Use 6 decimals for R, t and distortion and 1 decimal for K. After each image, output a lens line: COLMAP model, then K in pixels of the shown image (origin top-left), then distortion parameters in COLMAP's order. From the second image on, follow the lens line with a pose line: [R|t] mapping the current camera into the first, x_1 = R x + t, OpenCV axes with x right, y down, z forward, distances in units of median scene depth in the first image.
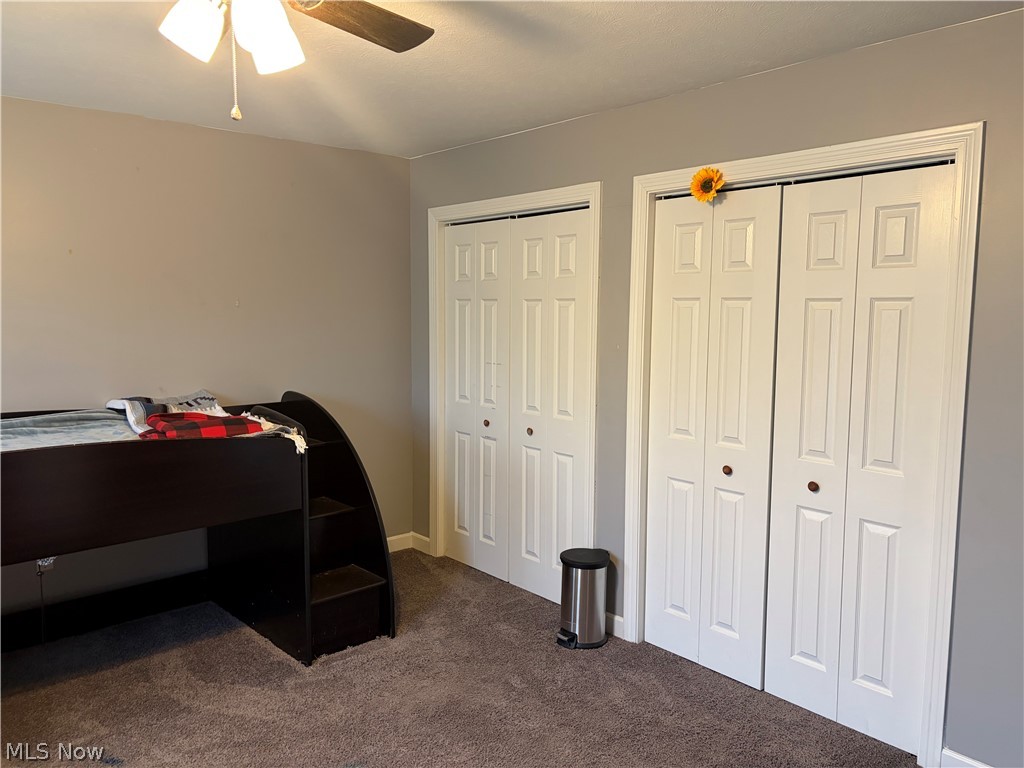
lens RADIAL K [[774.5, 0, 511.6], [0, 774.5, 387.4], [0, 0, 1]] dist [0.017711, -0.005888]
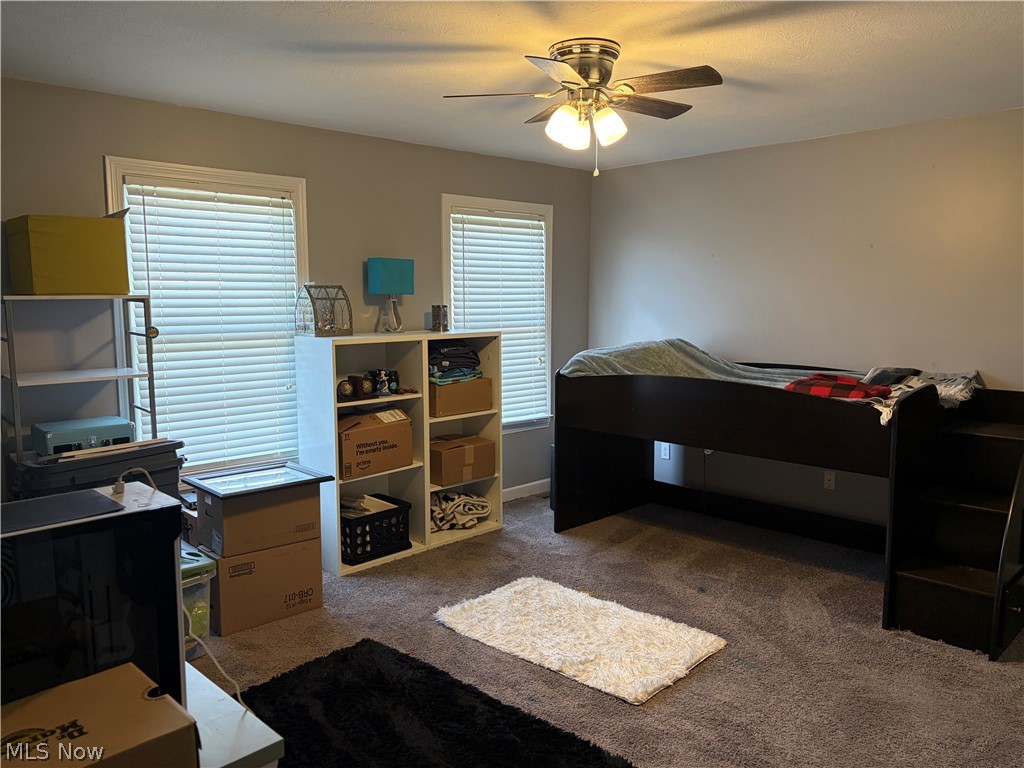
lens RADIAL K [[774.5, 0, 511.7], [0, 774.5, 380.6], [0, 0, 1]] dist [0.017711, -0.005888]
pose [[0.048497, 0.113615, -0.992341, 0.740489], [-0.109631, 0.988112, 0.107773, -0.033599], [0.992789, 0.103565, 0.060376, 0.404988]]
